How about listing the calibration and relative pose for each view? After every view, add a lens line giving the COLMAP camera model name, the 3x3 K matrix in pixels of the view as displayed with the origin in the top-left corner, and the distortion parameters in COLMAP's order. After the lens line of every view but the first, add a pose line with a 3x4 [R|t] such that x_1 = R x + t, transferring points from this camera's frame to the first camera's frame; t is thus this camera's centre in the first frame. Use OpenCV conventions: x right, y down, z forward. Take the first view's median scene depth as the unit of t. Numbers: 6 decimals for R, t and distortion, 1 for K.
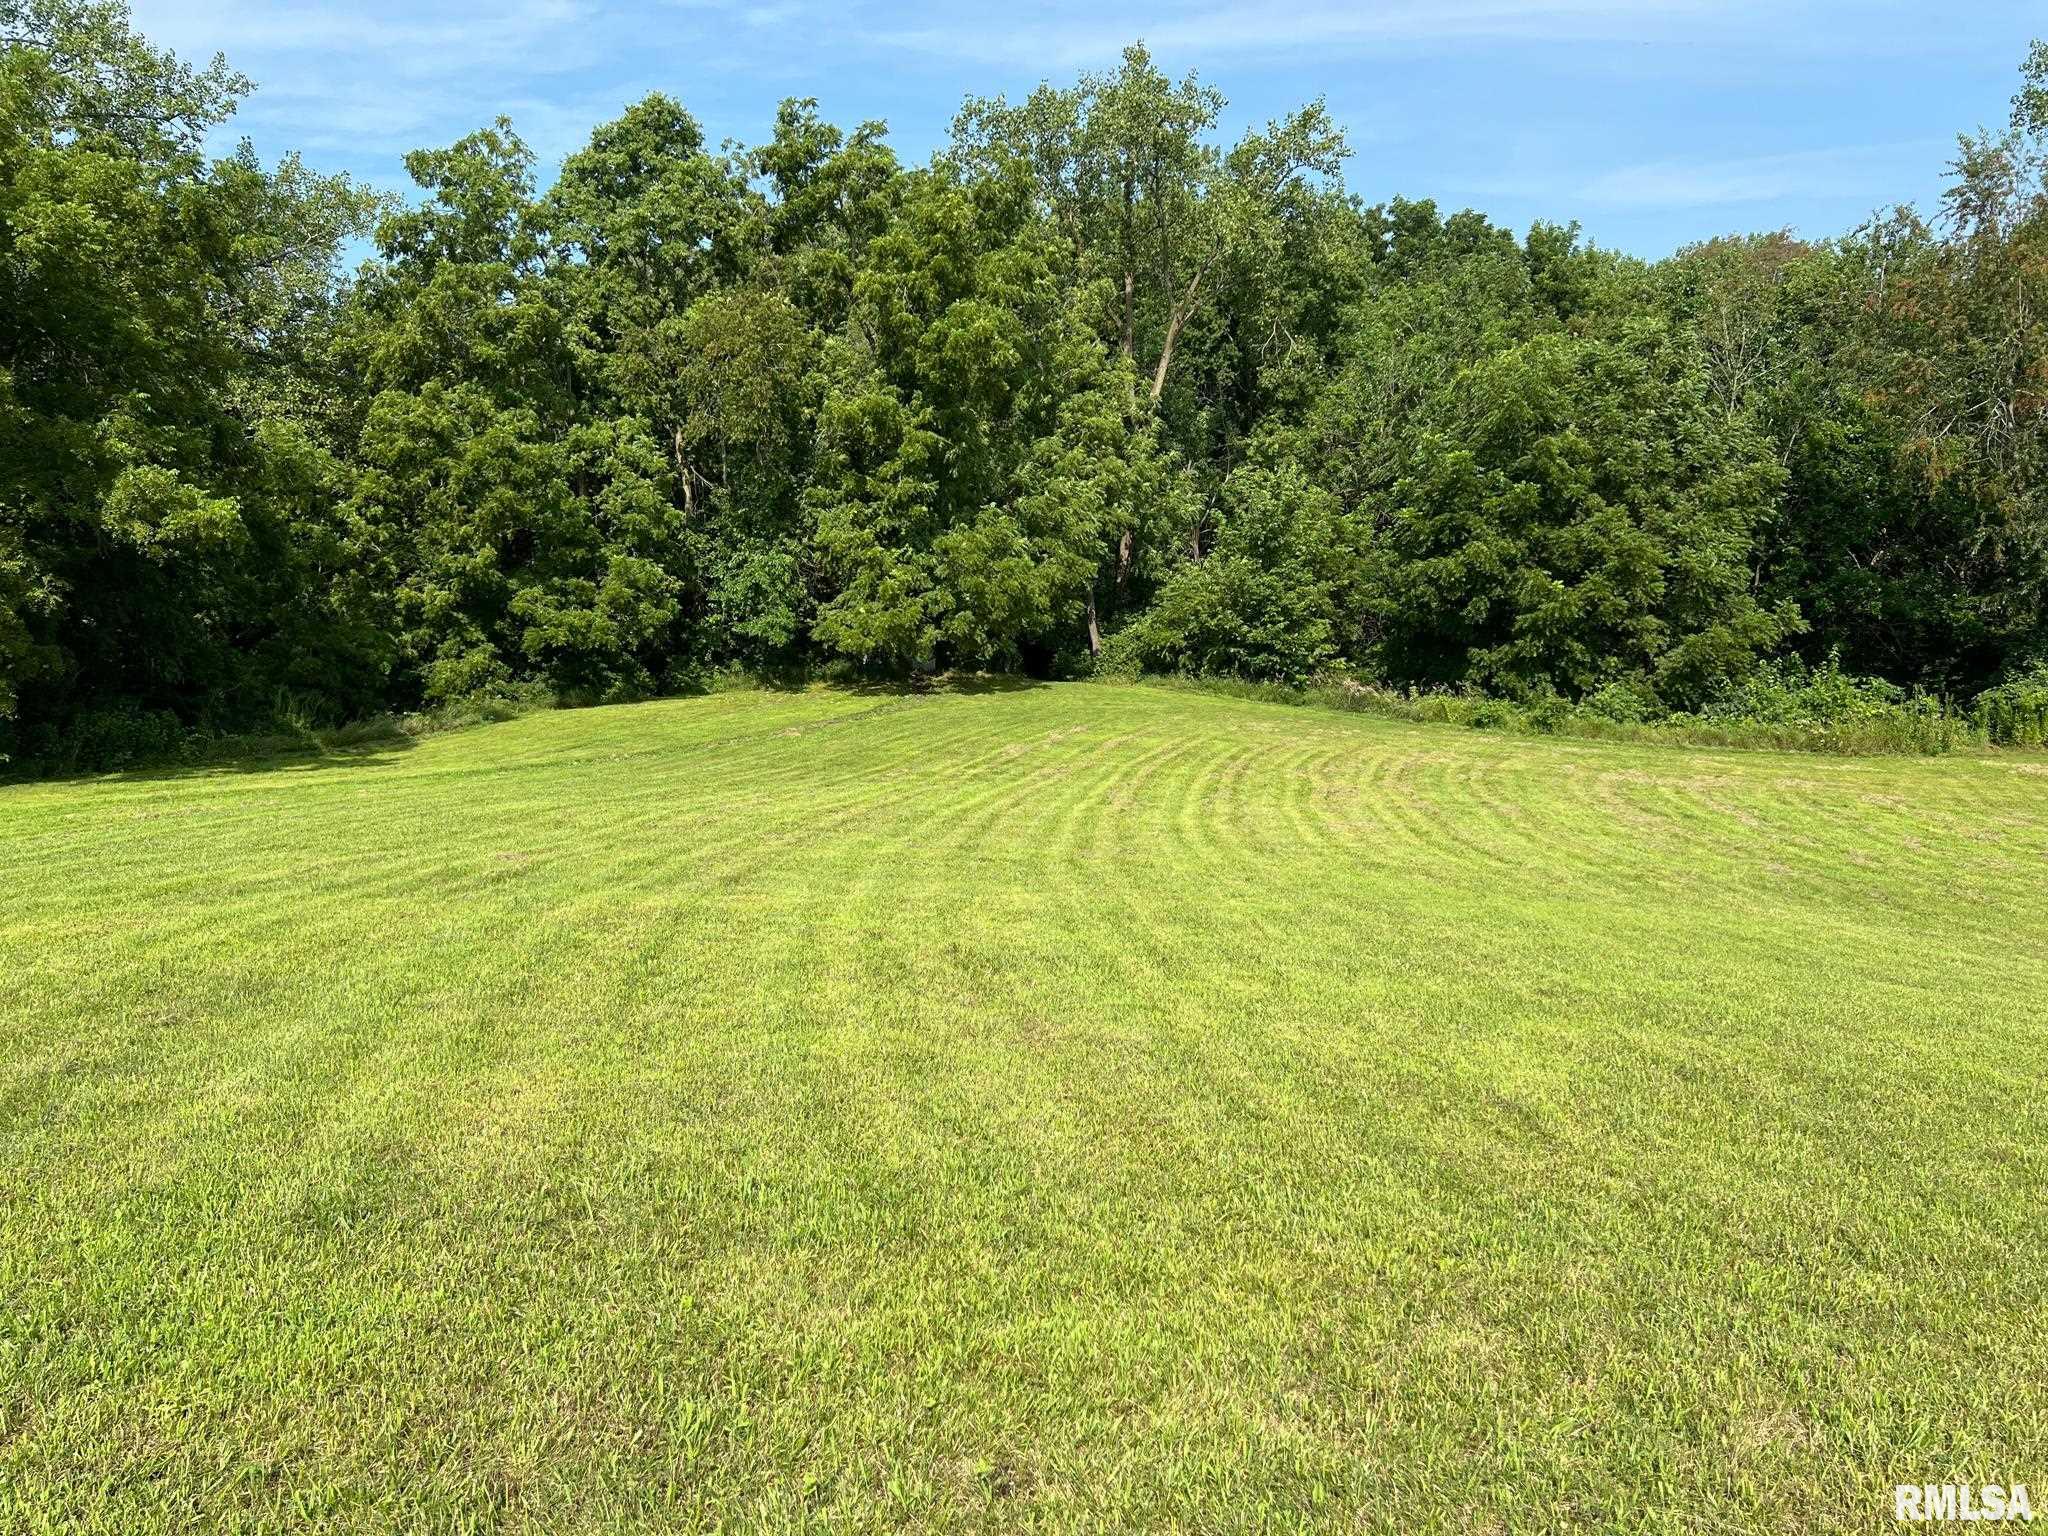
lens RADIAL K [[1540.9, 0, 1013.1], [0, 1540.9, 769.0], [0, 0, 1]] dist [0.070649, -0.079280]
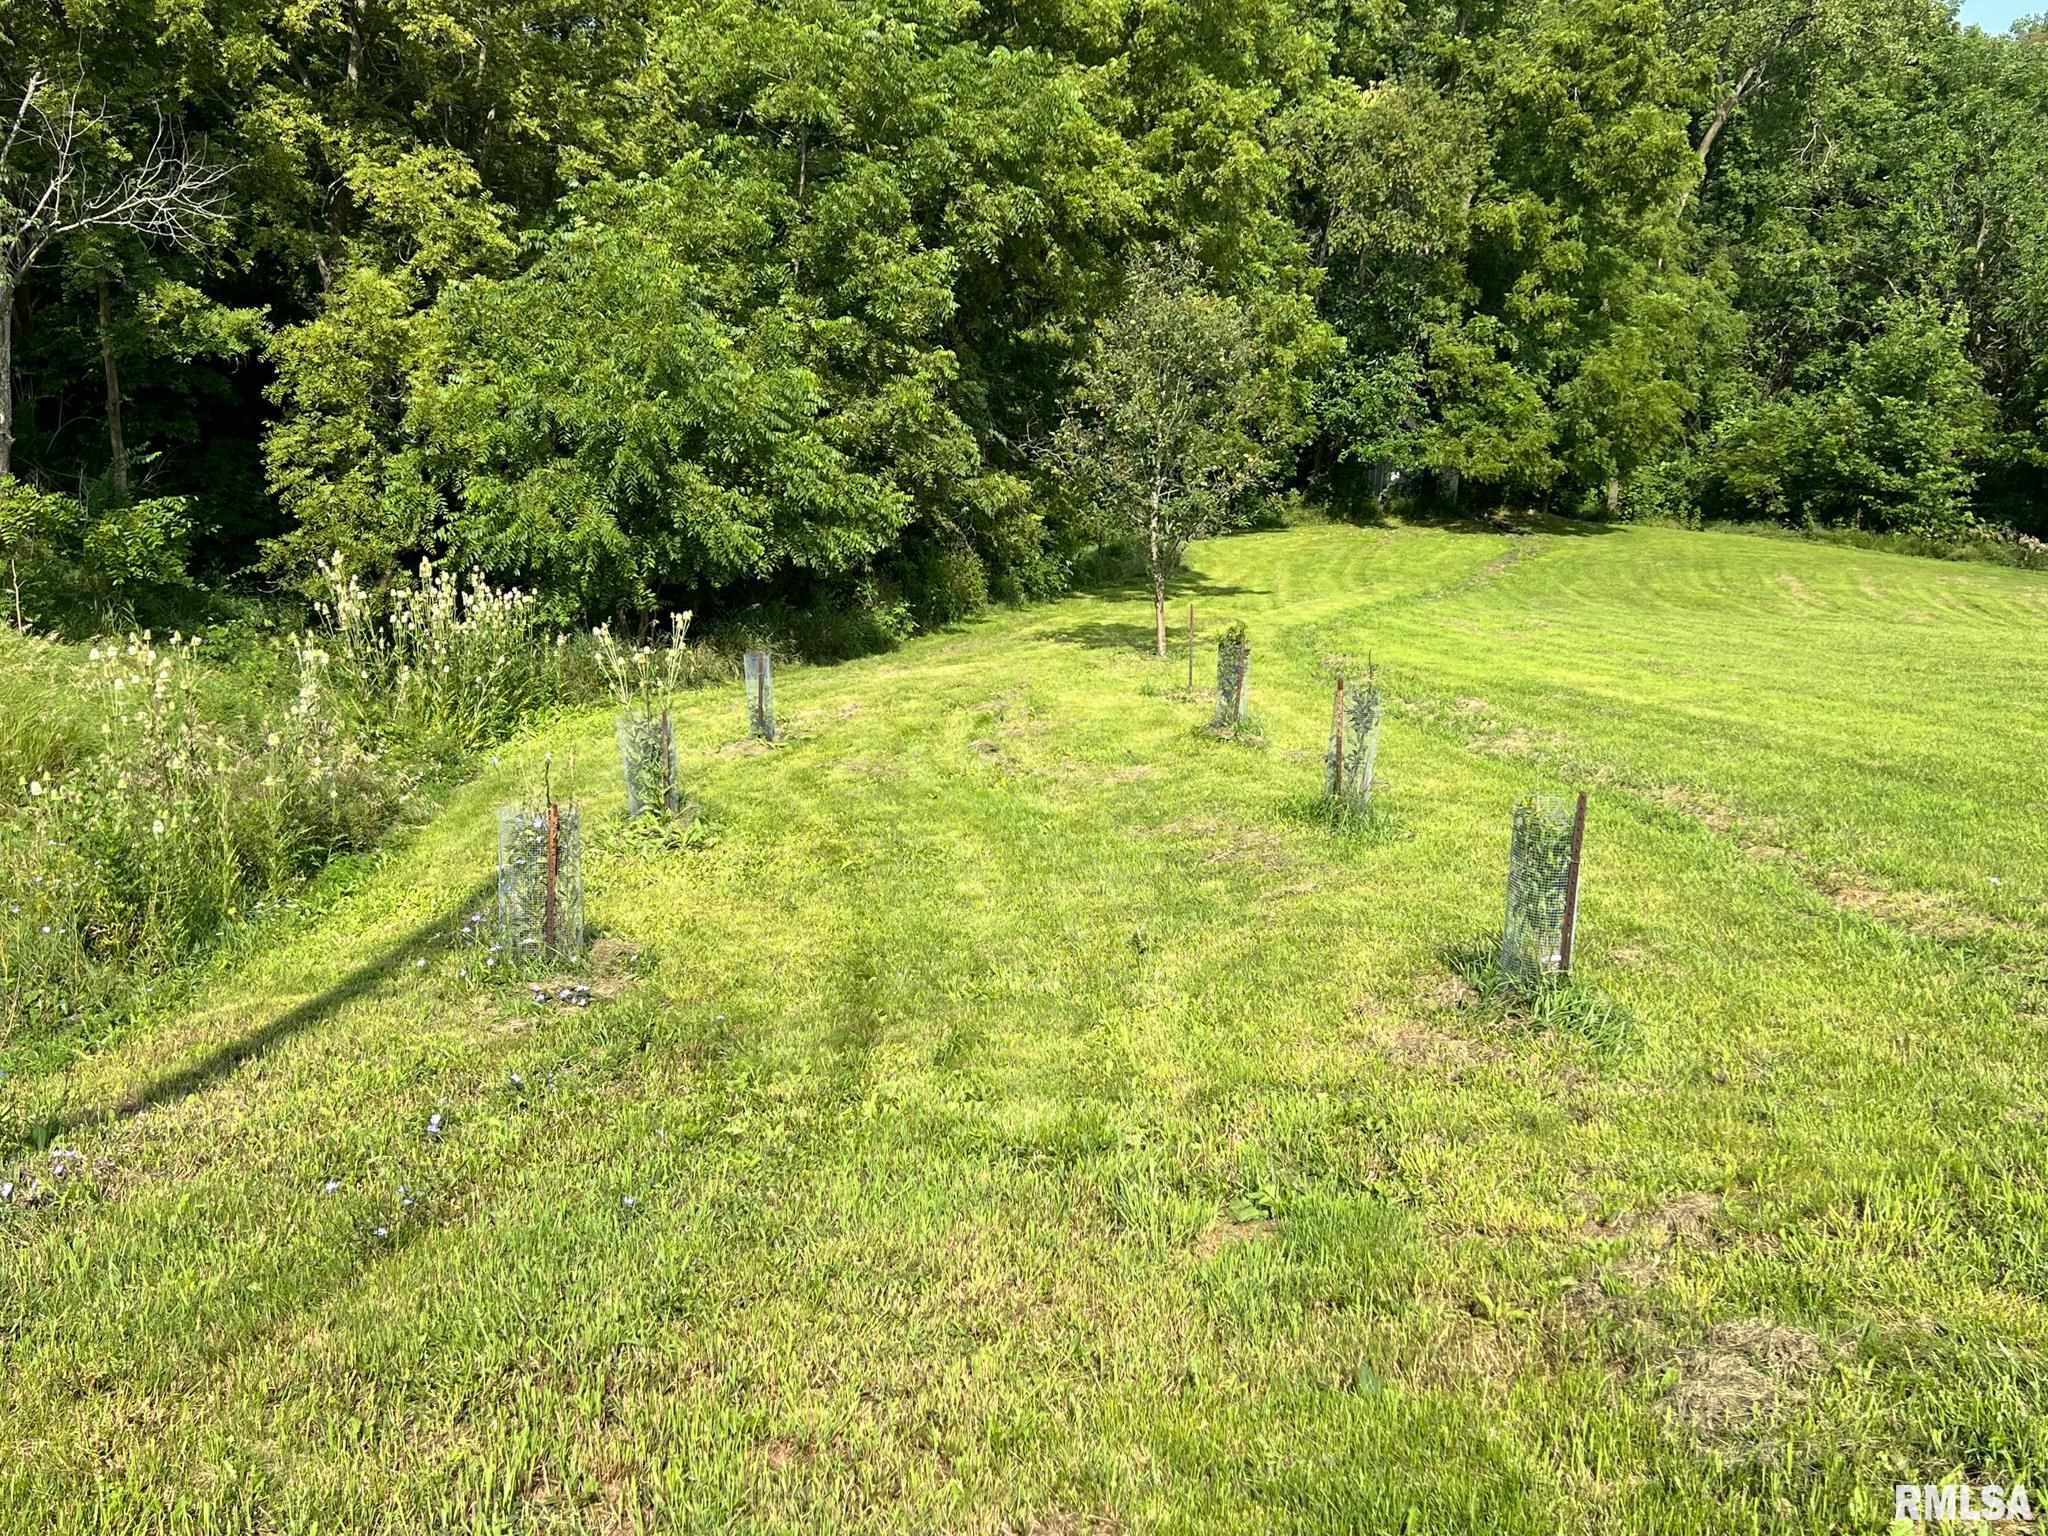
lens RADIAL K [[2062.8, 0, 995.9], [0, 2062.8, 776.5], [0, 0, 1]] dist [0.124920, -0.275978]
pose [[0.995725, 0.023883, 0.089230, -0.456858], [-0.029943, 0.997290, 0.067202, 0.019241], [-0.087384, -0.069587, 0.993741, -0.193314]]
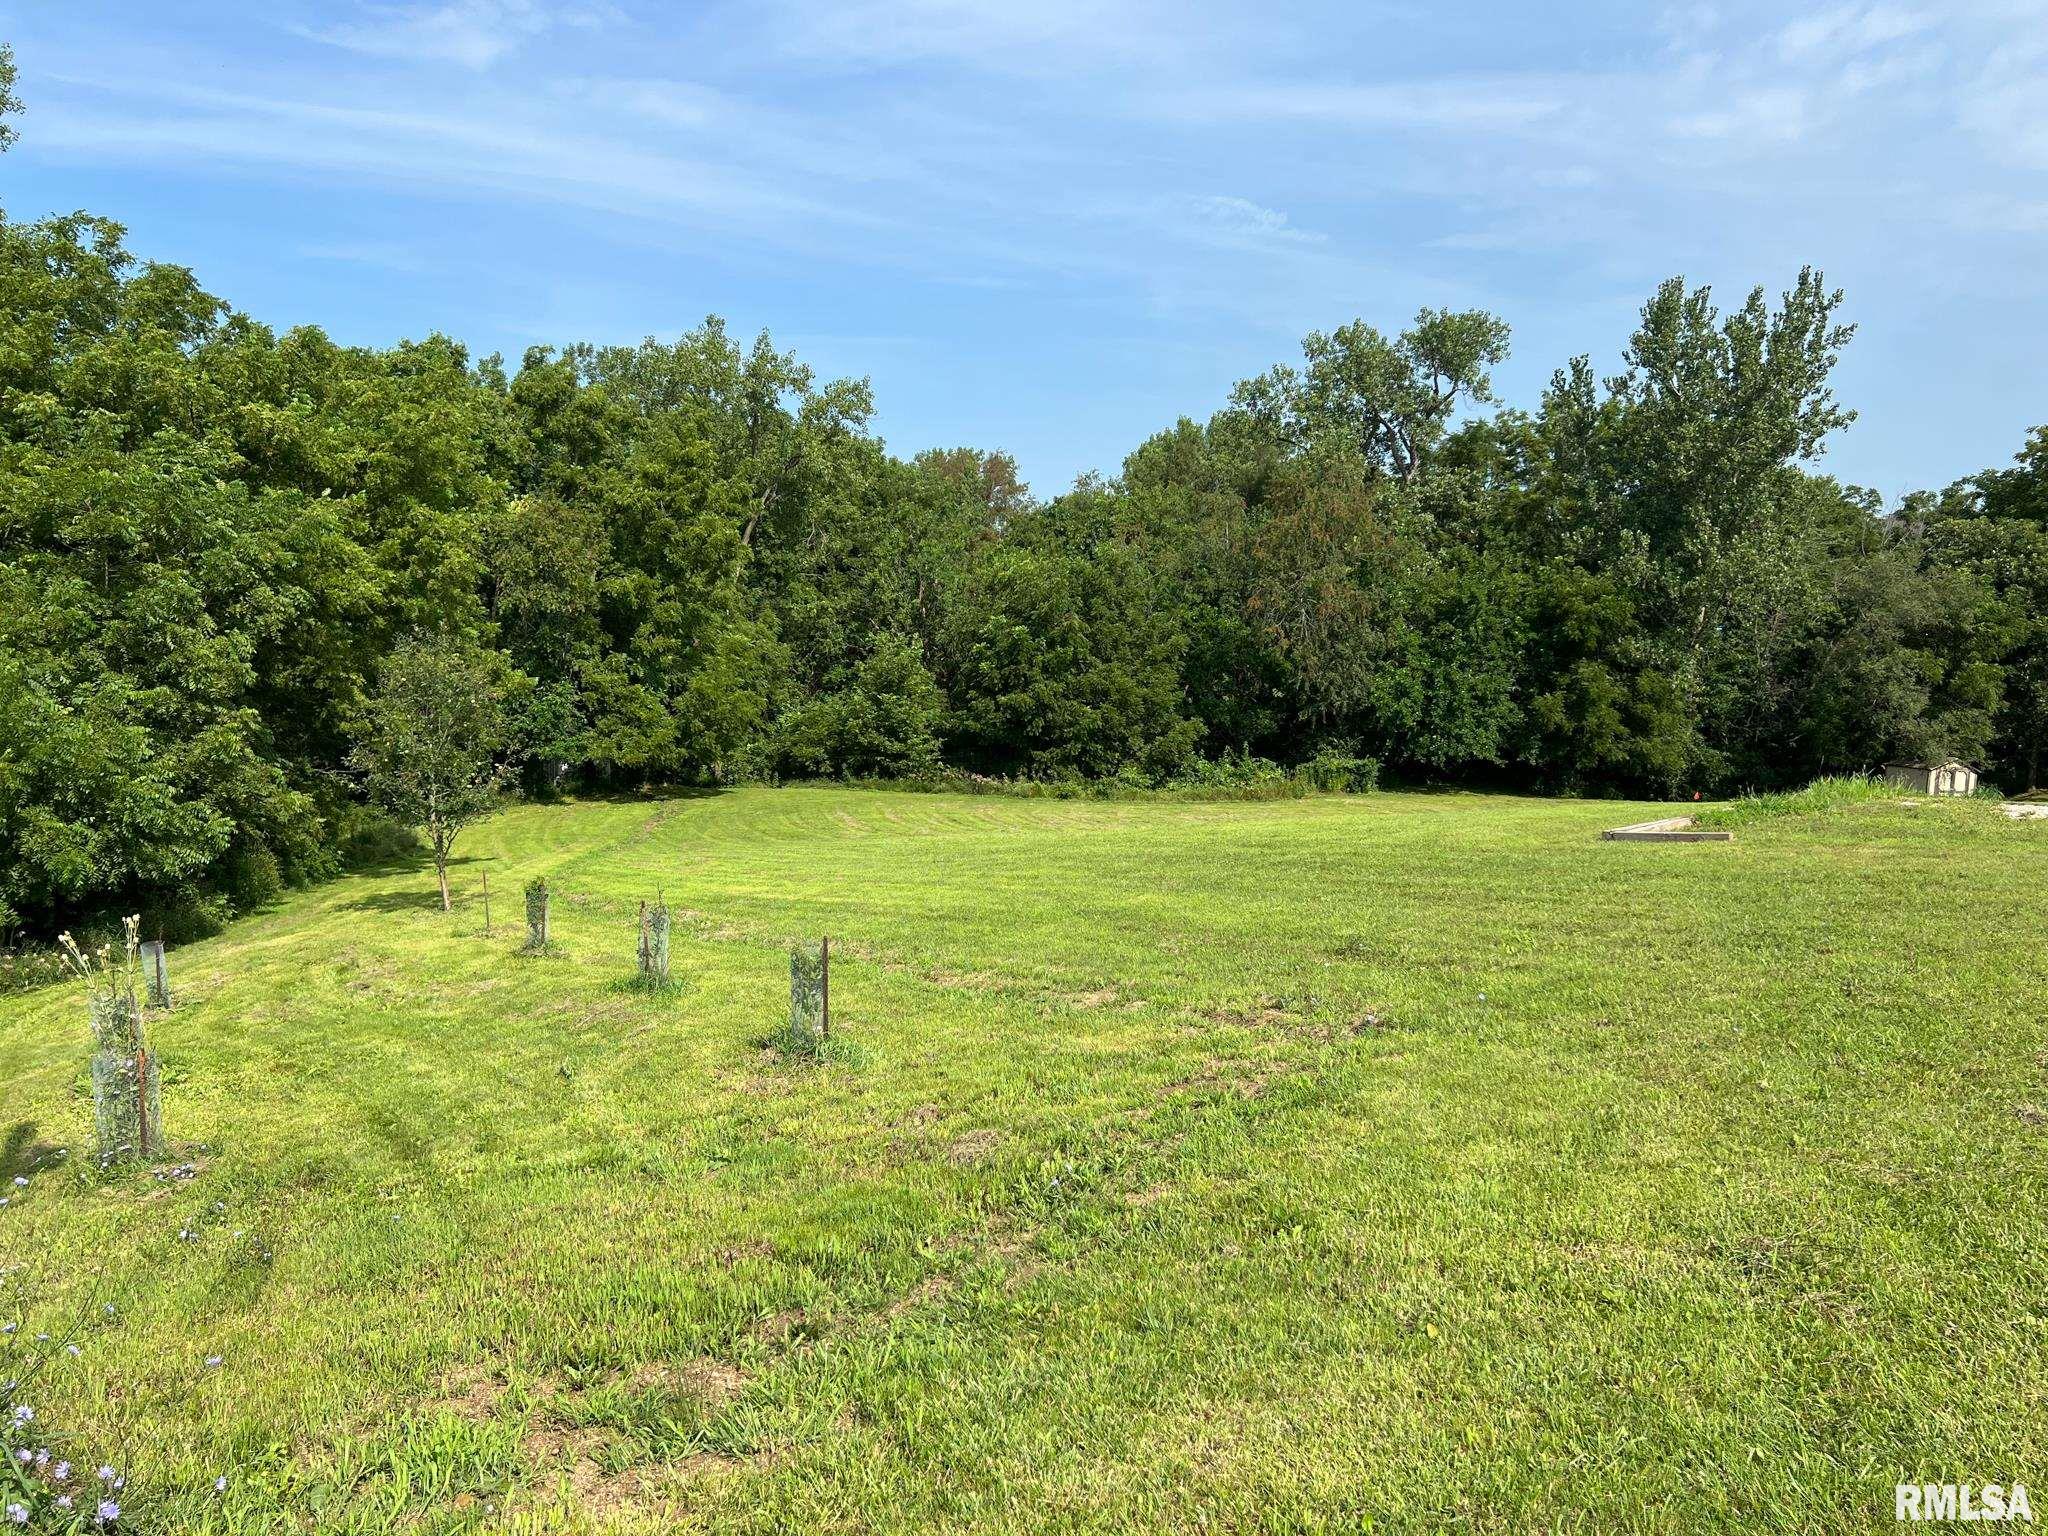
lens RADIAL K [[1540.9, 0, 1013.1], [0, 1540.9, 769.0], [0, 0, 1]] dist [0.070649, -0.079280]
pose [[0.840498, -0.043070, 0.540101, -0.497625], [0.086120, 0.994783, -0.054691, 0.020089], [-0.534927, 0.092480, 0.839822, -0.248974]]
